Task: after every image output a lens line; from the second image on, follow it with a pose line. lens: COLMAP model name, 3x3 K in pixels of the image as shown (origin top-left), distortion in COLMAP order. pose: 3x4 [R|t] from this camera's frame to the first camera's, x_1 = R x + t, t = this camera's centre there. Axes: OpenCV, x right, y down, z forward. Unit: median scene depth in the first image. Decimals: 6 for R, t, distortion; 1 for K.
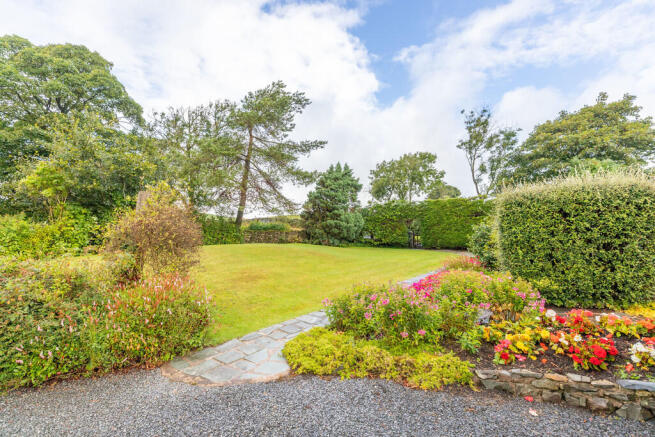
lens RADIAL K [[292.9, 0, 327.5], [0, 292.9, 218.5], [0, 0, 1]] dist [0.000973, -0.000088]
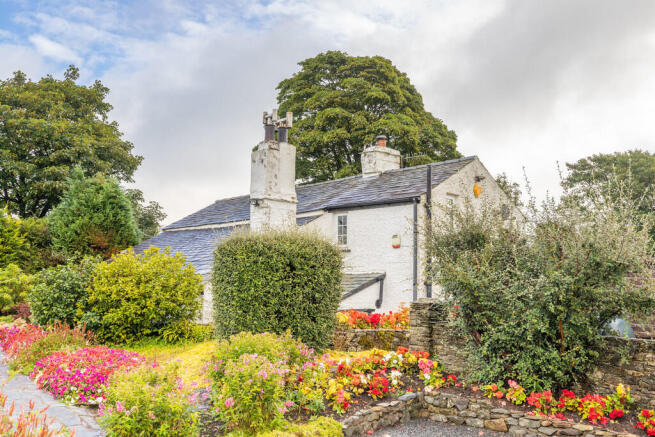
lens RADIAL K [[634.3, 0, 327.5], [0, 634.3, 218.5], [0, 0, 1]] dist [-0.007808, 0.002146]
pose [[0.270637, 0.109524, 0.956431, -0.240137], [-0.064577, 0.993335, -0.095477, 0.003415], [-0.960513, -0.035924, 0.275906, 0.065167]]
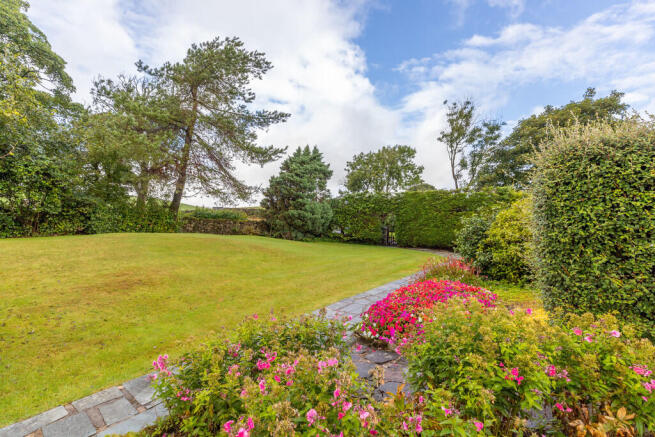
lens RADIAL K [[292.9, 0, 327.5], [0, 292.9, 218.5], [0, 0, 1]] dist [0.000973, -0.000088]
pose [[0.996497, 0.038385, 0.074301, 0.042395], [-0.039605, 0.999103, 0.015018, 0.012608], [-0.073658, -0.017908, 0.997123, 0.122670]]
